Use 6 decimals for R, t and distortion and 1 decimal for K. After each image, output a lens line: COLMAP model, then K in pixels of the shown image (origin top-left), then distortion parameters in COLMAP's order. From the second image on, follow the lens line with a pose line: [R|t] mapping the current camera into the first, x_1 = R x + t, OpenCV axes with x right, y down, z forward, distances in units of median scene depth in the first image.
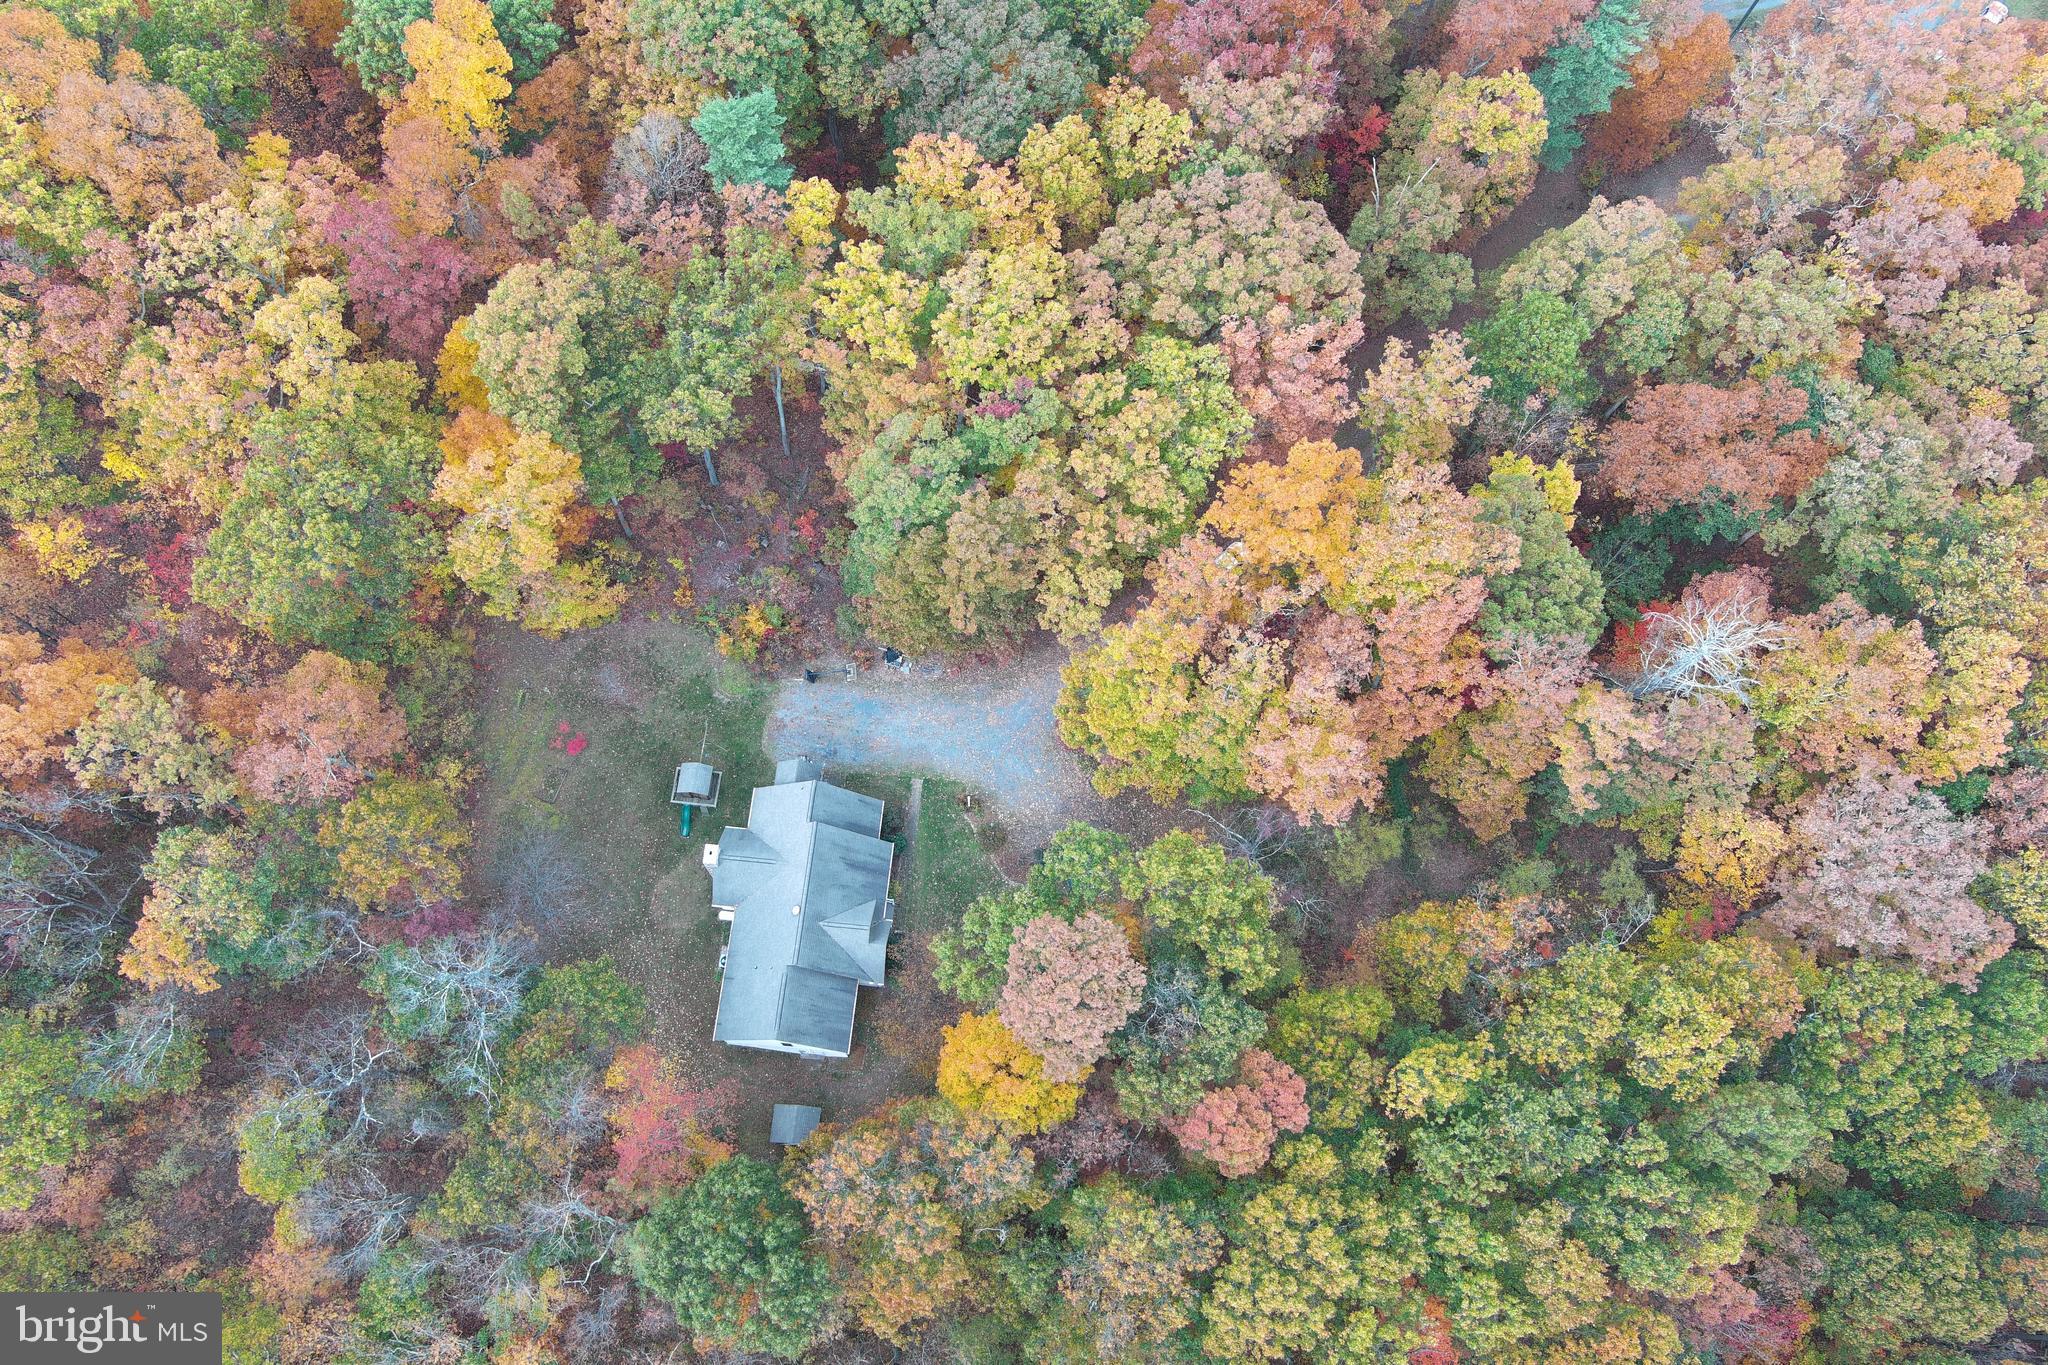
lens RADIAL K [[1699.6, 0, 1024.0], [0, 1699.6, 682.5], [0, 0, 1]] dist [0.034148, 0.002044]
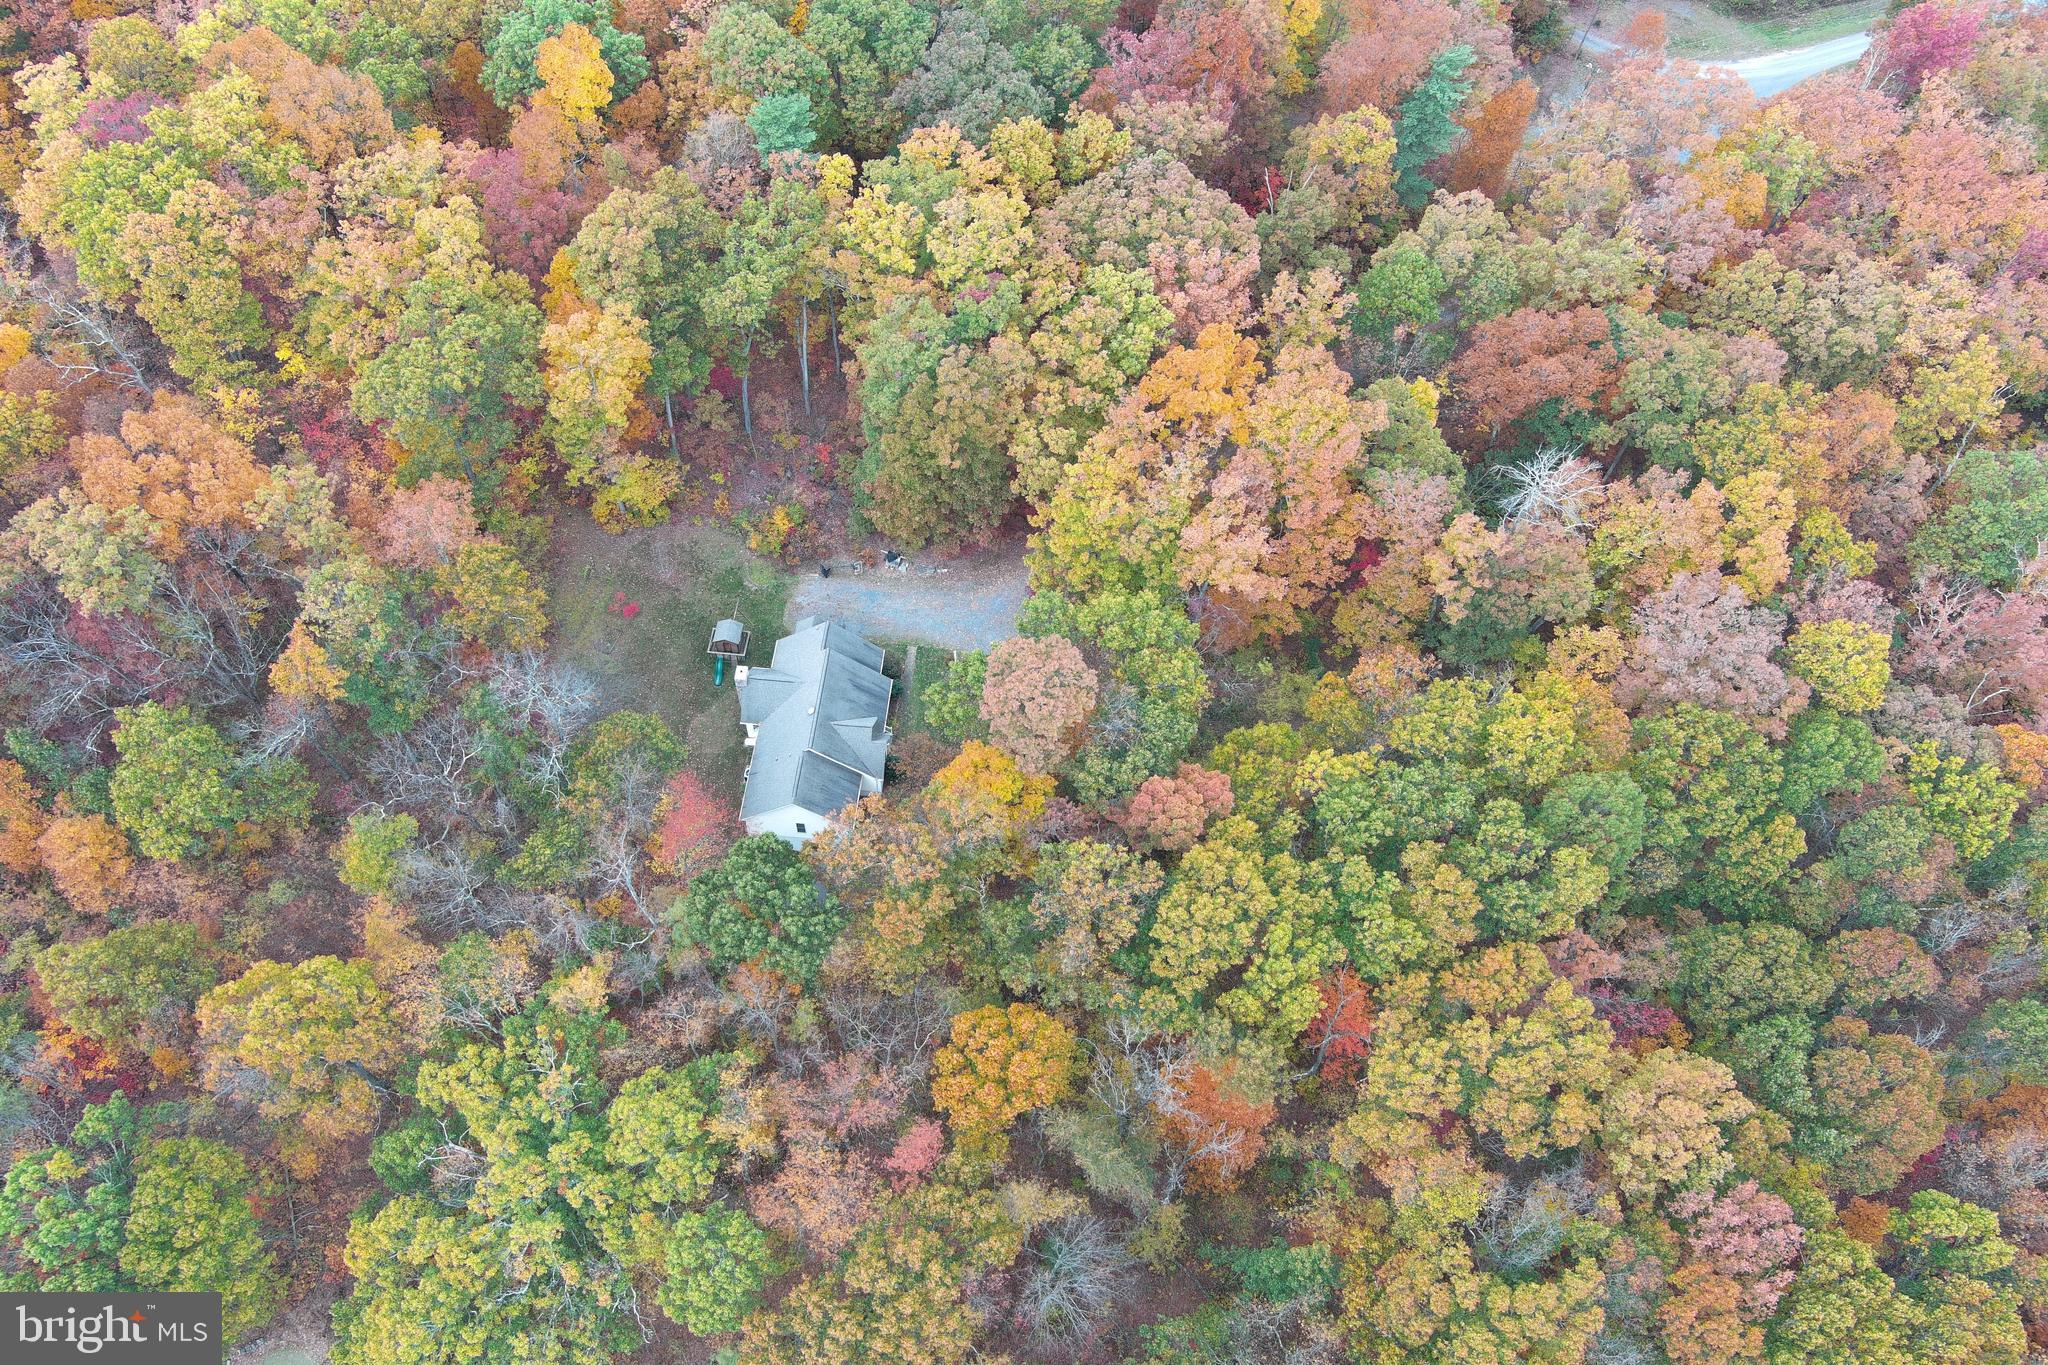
lens RADIAL K [[1735.4, 0, 1024.0], [0, 1735.4, 682.5], [0, 0, 1]] dist [0.044509, -0.003162]
pose [[0.999947, -0.008712, 0.005490, 0.010171], [0.009830, 0.966378, -0.256937, 0.447423], [-0.003067, 0.256977, 0.966413, -0.199120]]
